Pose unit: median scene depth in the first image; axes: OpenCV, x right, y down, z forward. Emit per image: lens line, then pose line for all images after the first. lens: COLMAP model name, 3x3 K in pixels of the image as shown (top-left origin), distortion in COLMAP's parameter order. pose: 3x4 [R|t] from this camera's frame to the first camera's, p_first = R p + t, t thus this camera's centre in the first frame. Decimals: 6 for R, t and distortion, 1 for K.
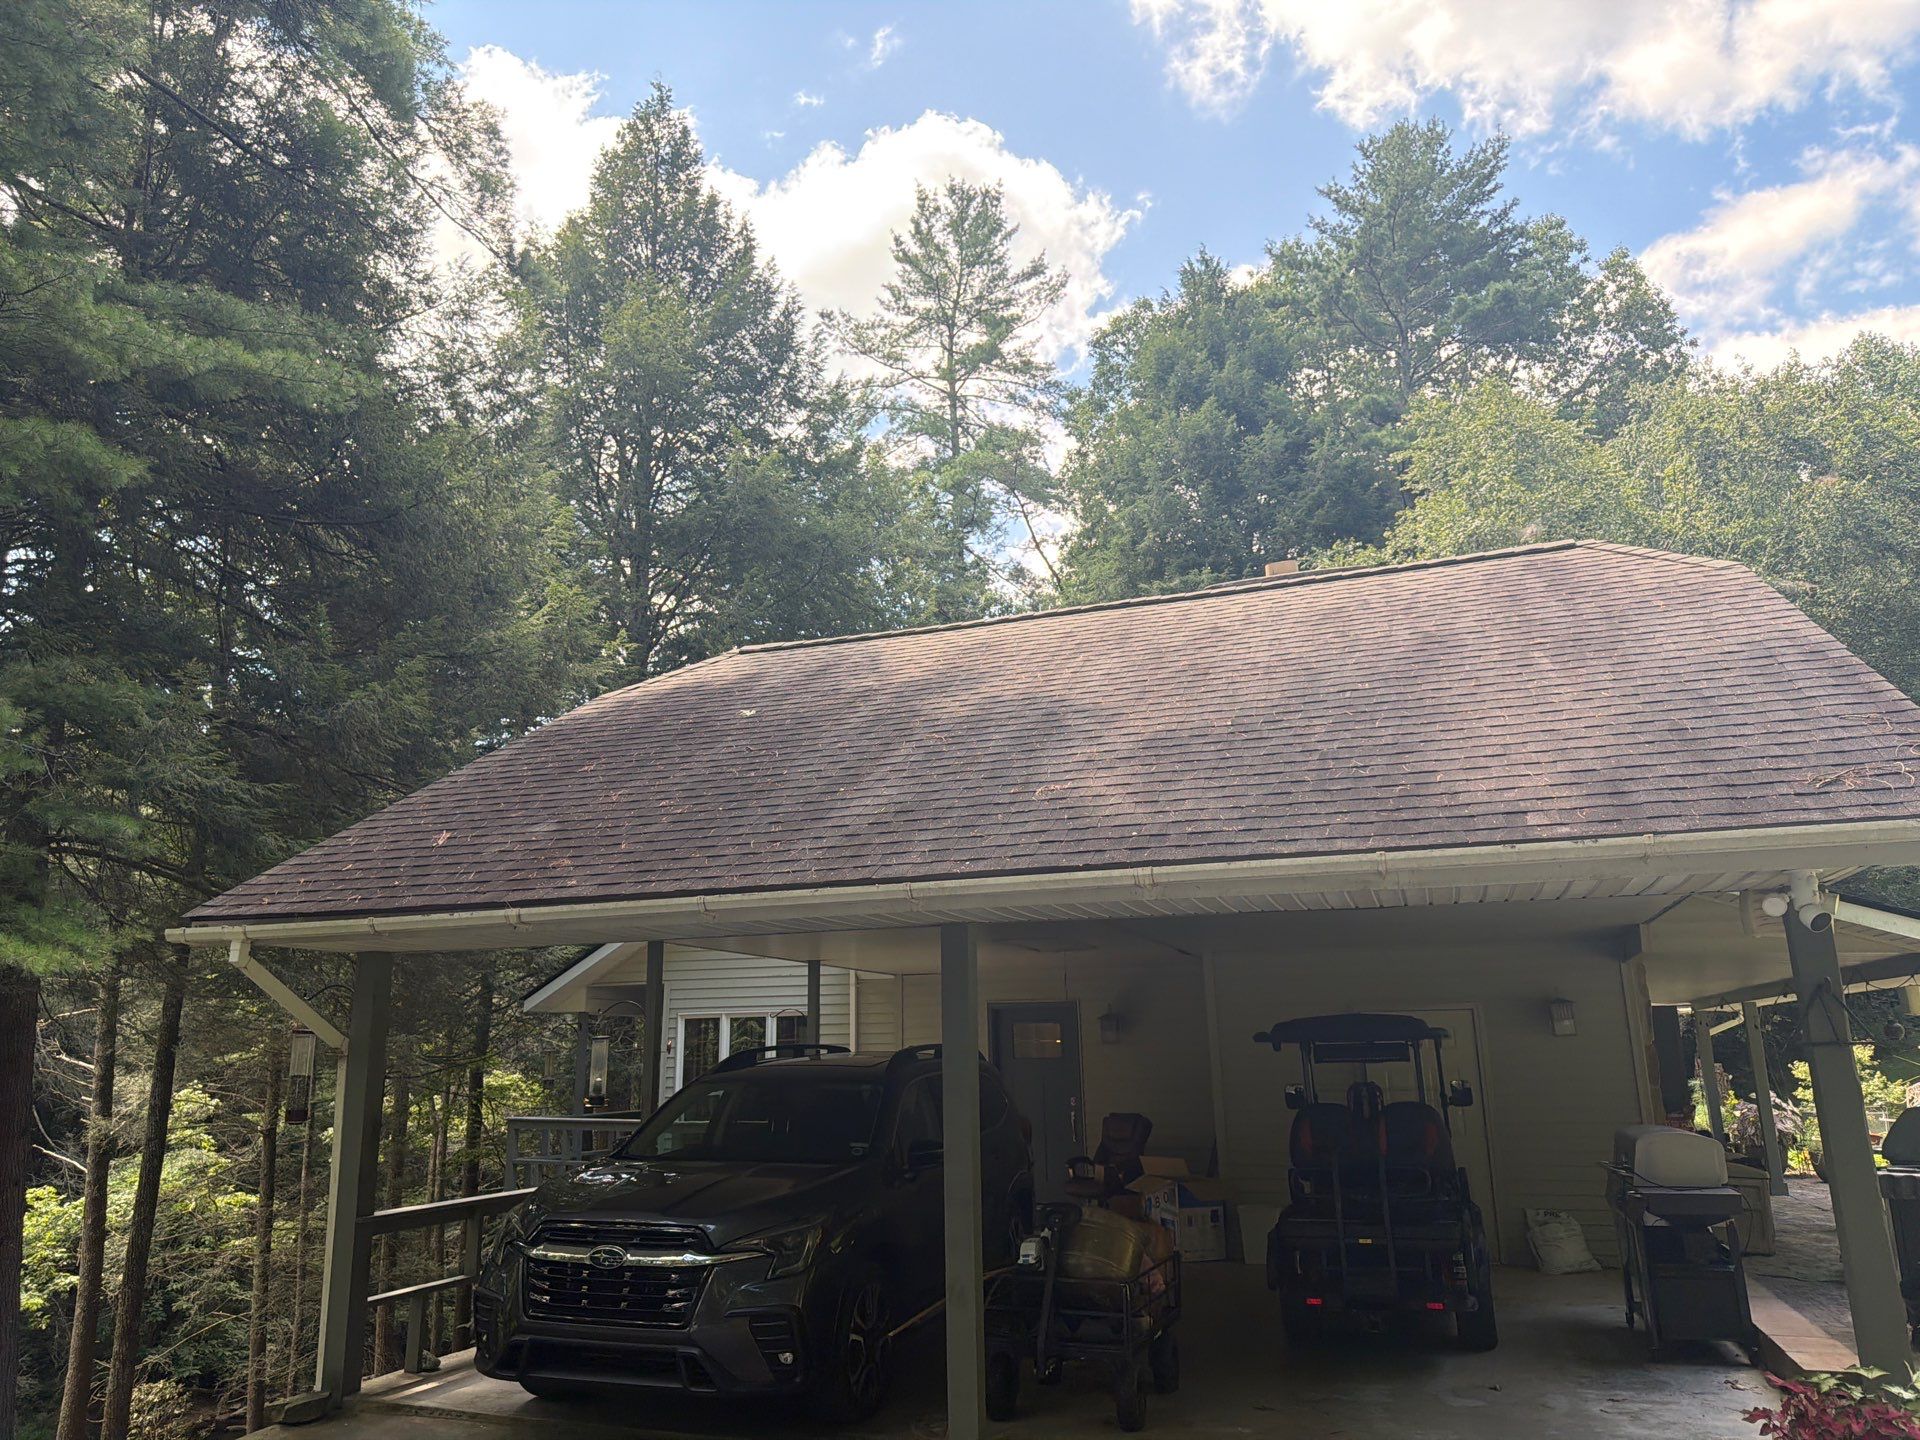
lens RADIAL K [[1328.8, 0, 919.0], [0, 1328.8, 800.3], [0, 0, 1]] dist [0.012092, 0.000916]
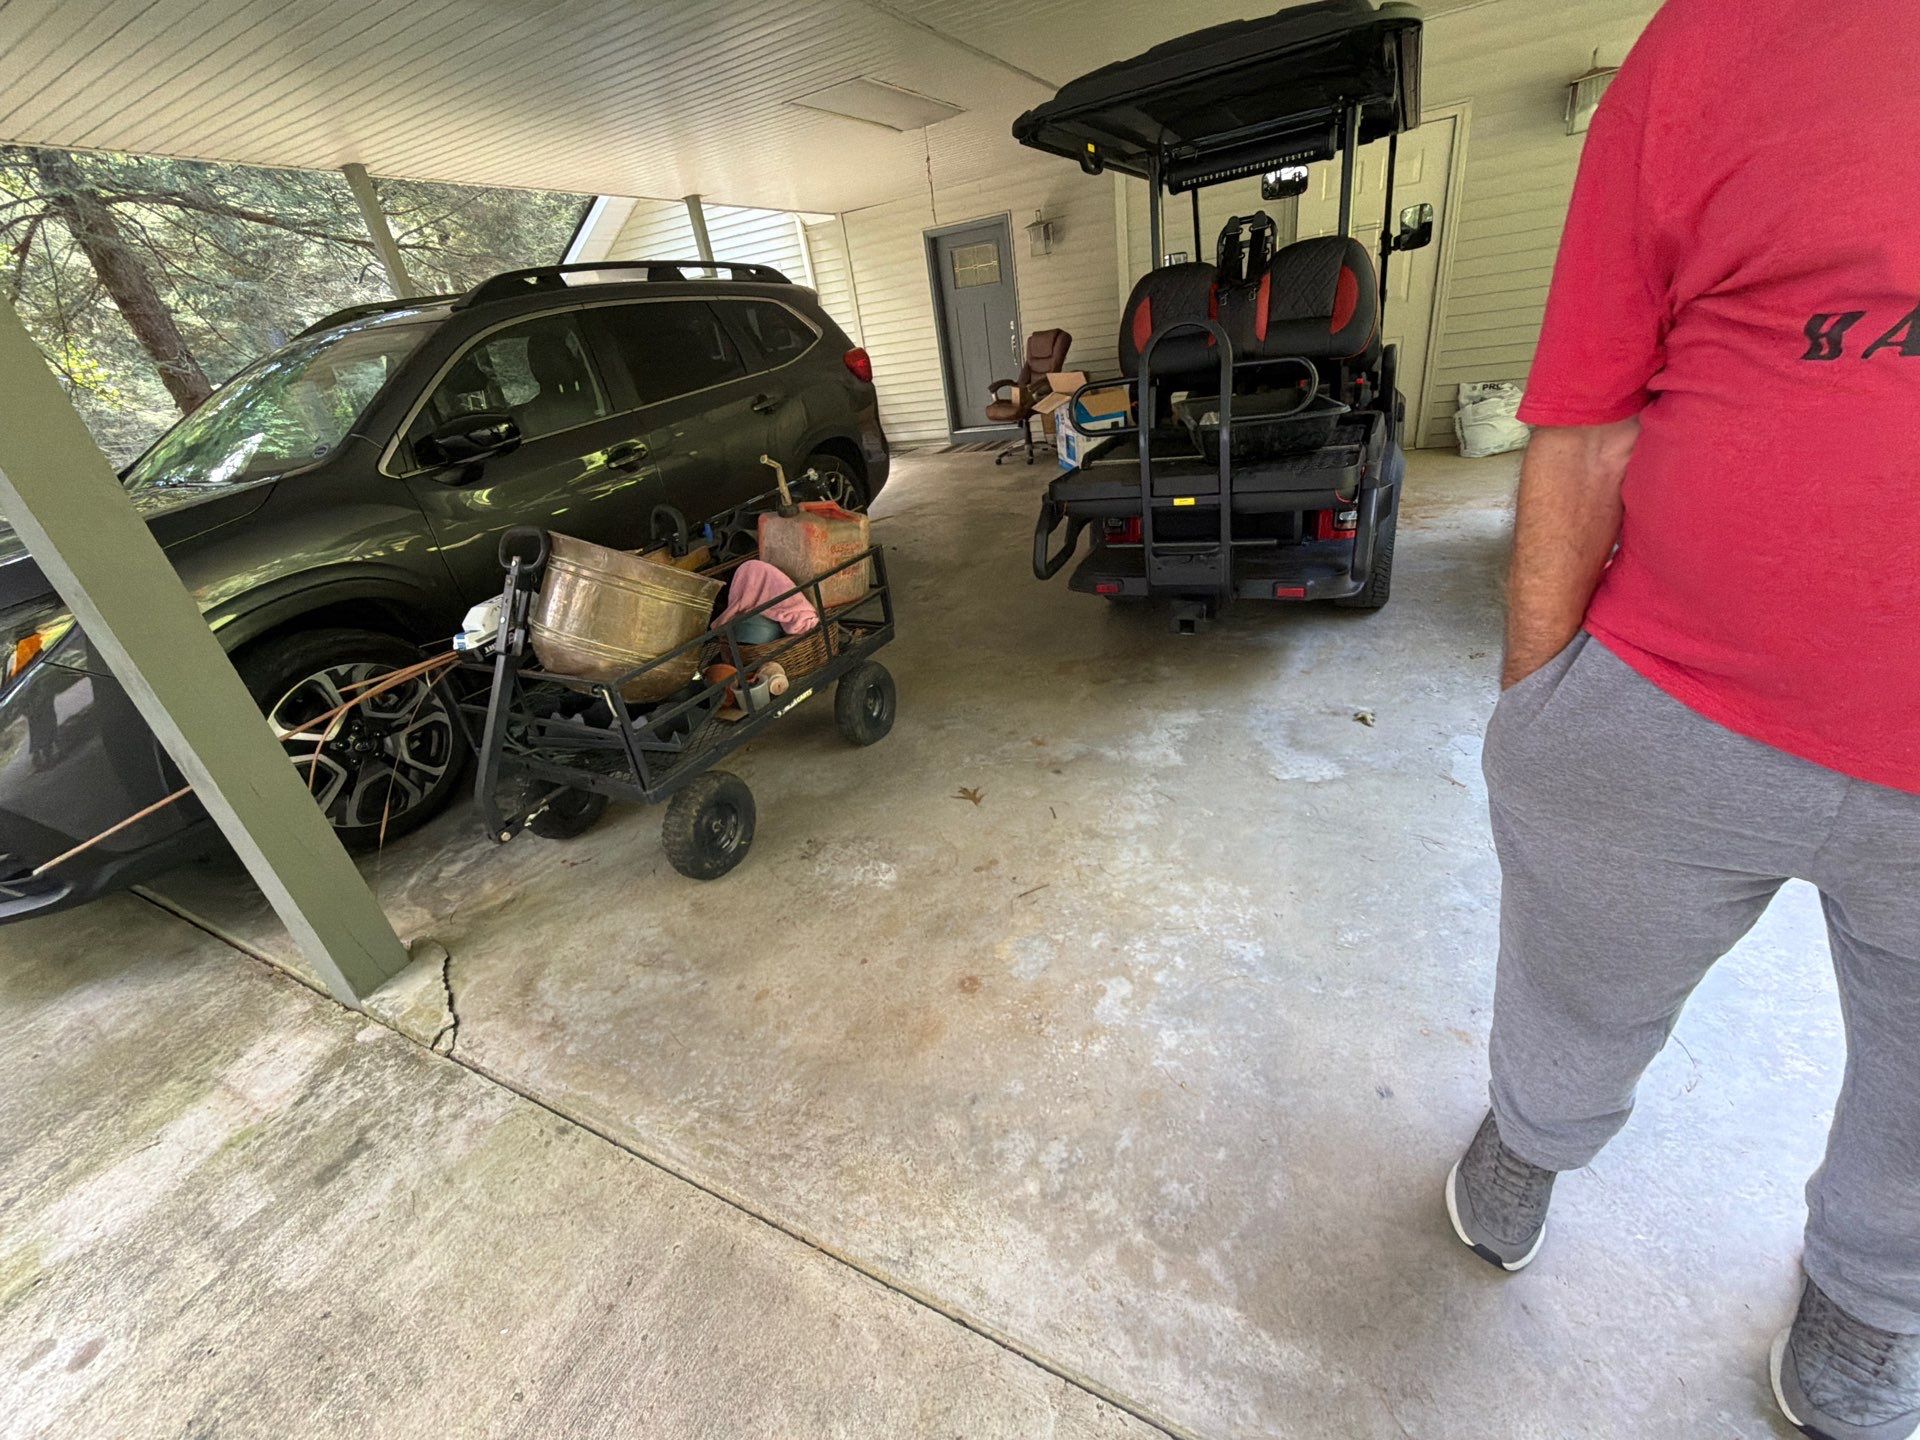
lens RADIAL K [[763.5, 0, 962.9], [0, 763.5, 720.5], [0, 0, 1]] dist [-0.000214, -0.000120]
pose [[0.988168, -0.060635, -0.140883, 0.062012], [0.135317, 0.777091, 0.614670, 0.041081], [0.072209, -0.626461, 0.776101, 0.148320]]
